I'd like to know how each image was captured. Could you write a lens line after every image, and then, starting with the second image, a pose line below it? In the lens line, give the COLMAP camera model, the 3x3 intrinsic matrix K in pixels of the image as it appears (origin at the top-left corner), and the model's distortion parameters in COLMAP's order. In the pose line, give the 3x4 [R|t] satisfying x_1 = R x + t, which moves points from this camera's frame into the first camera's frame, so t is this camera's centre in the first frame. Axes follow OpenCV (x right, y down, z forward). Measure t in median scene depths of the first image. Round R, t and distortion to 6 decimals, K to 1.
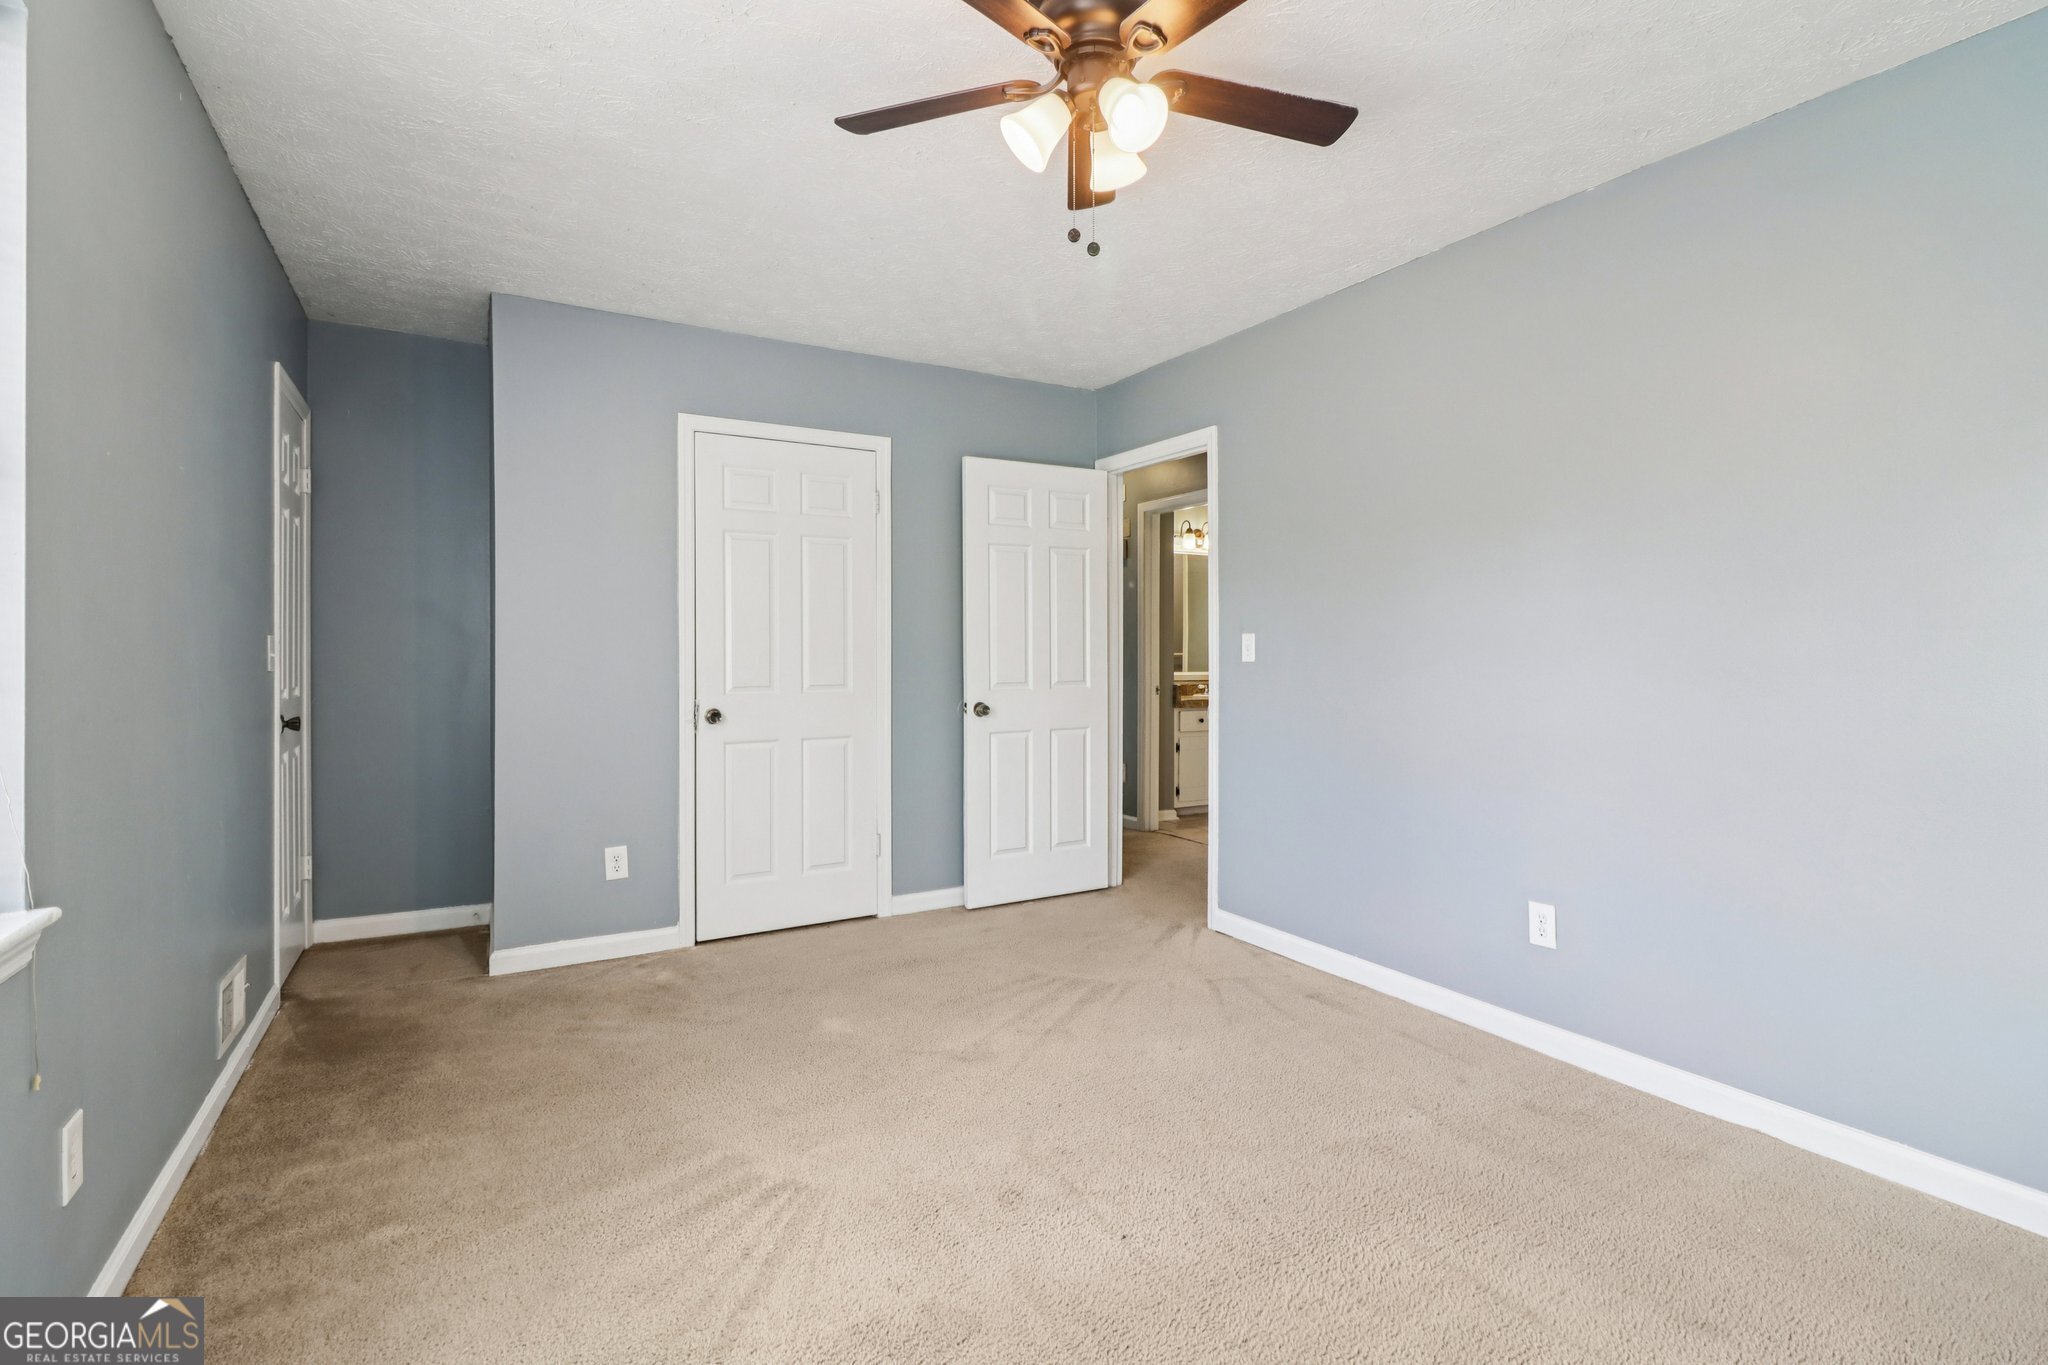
lens RADIAL K [[957.8, 0, 1046.0], [0, 957.8, 678.5], [0, 0, 1]] dist [0.009357, -0.015757]
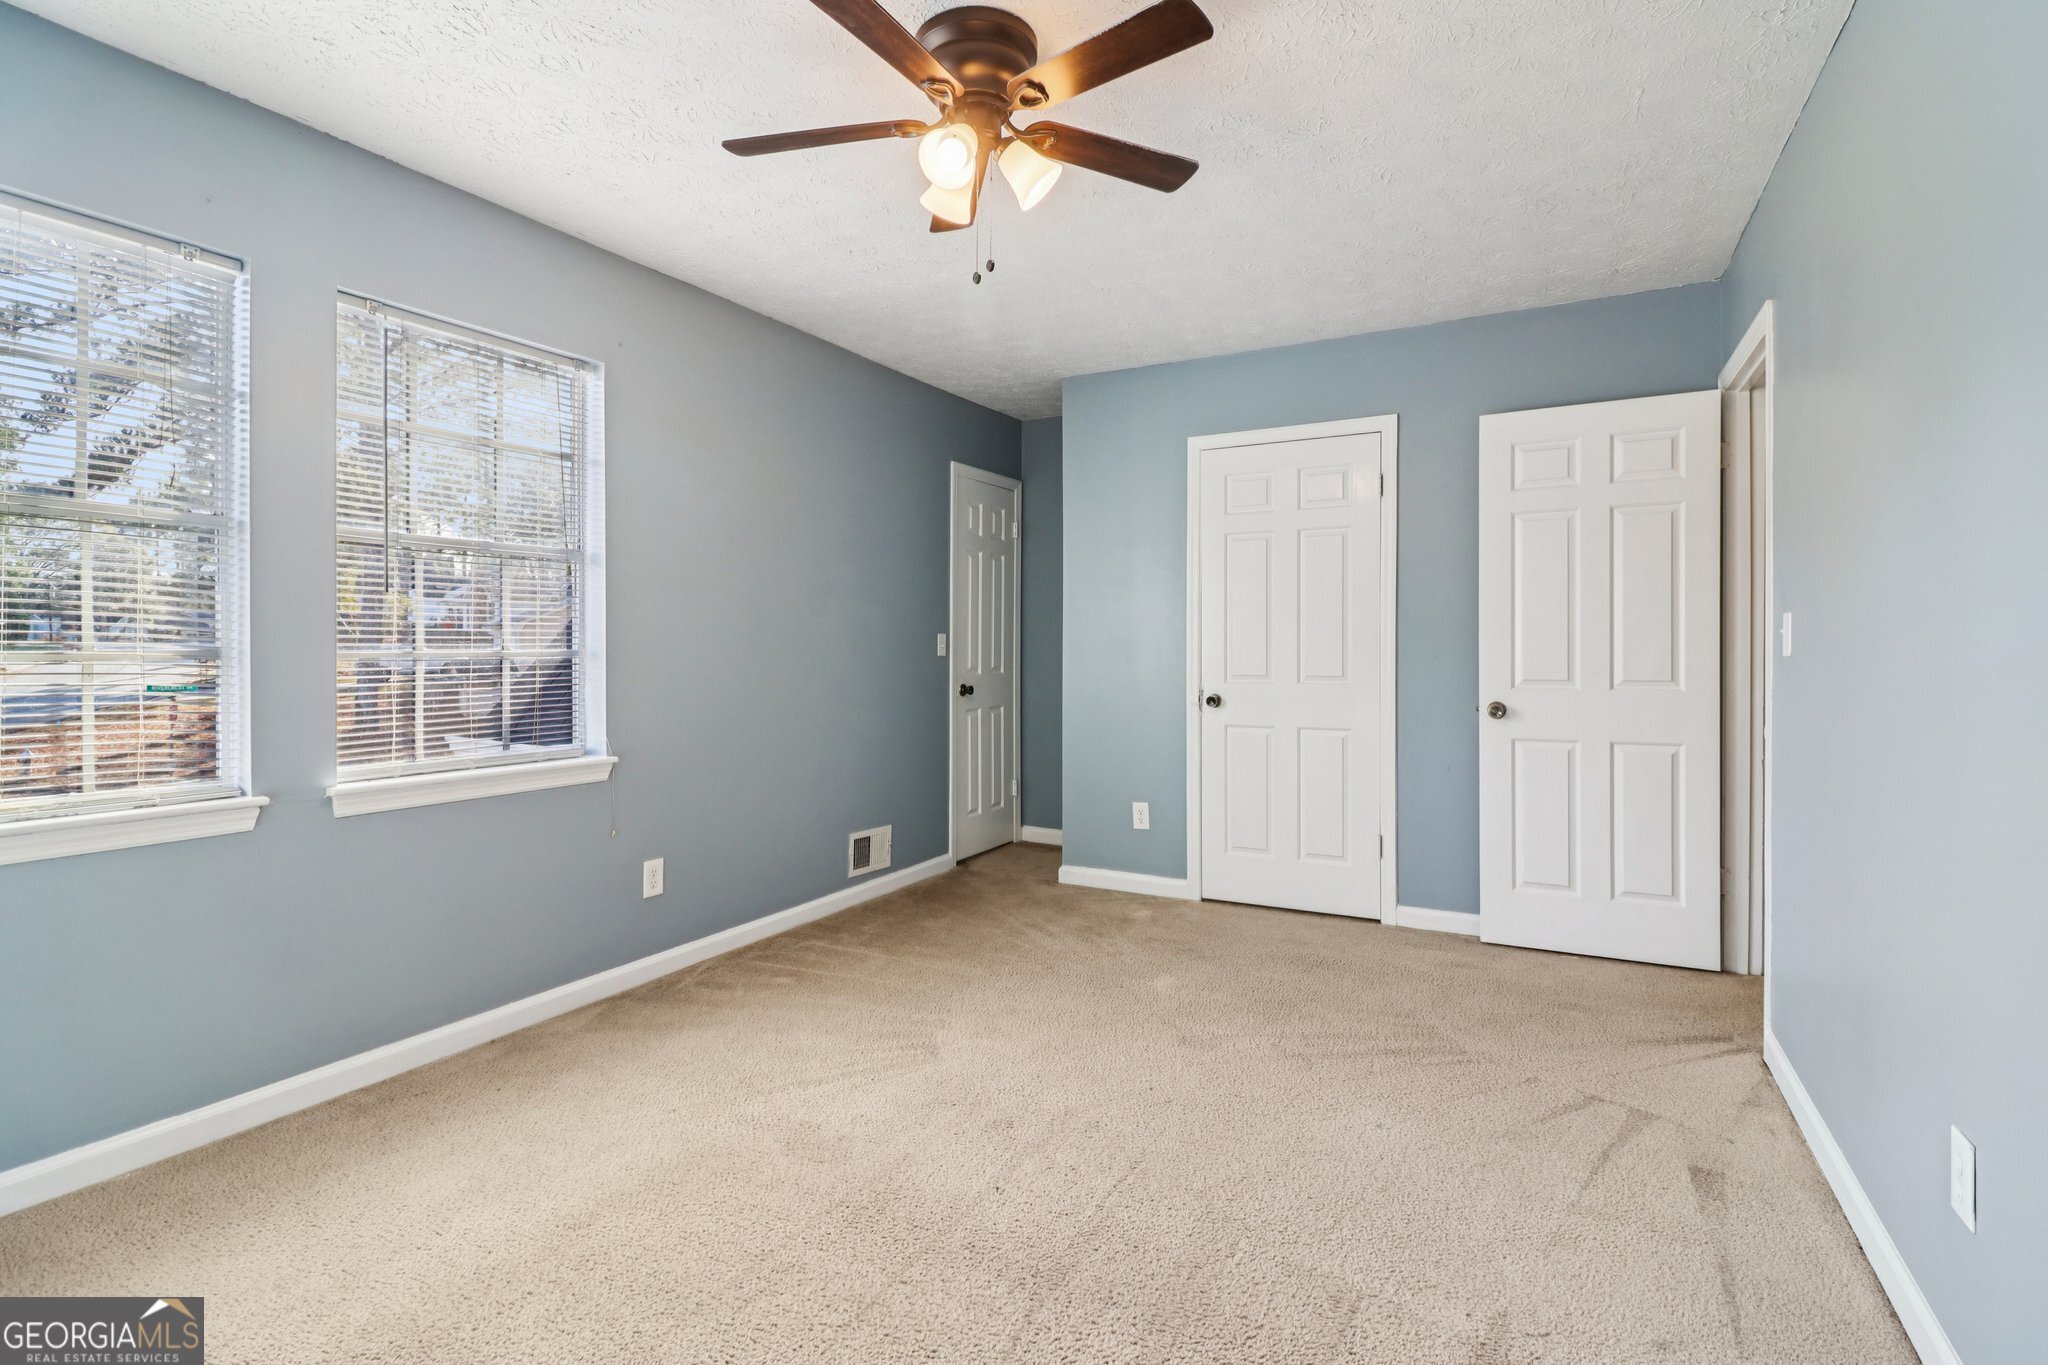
lens RADIAL K [[957.8, 0, 1028.8], [0, 957.8, 670.1], [0, 0, 1]] dist [0.009357, -0.015757]
pose [[0.520405, 0.021510, -0.853649, 0.504867], [-0.021295, 0.999699, 0.012208, -0.005591], [0.853654, 0.011825, 0.520706, 0.232673]]
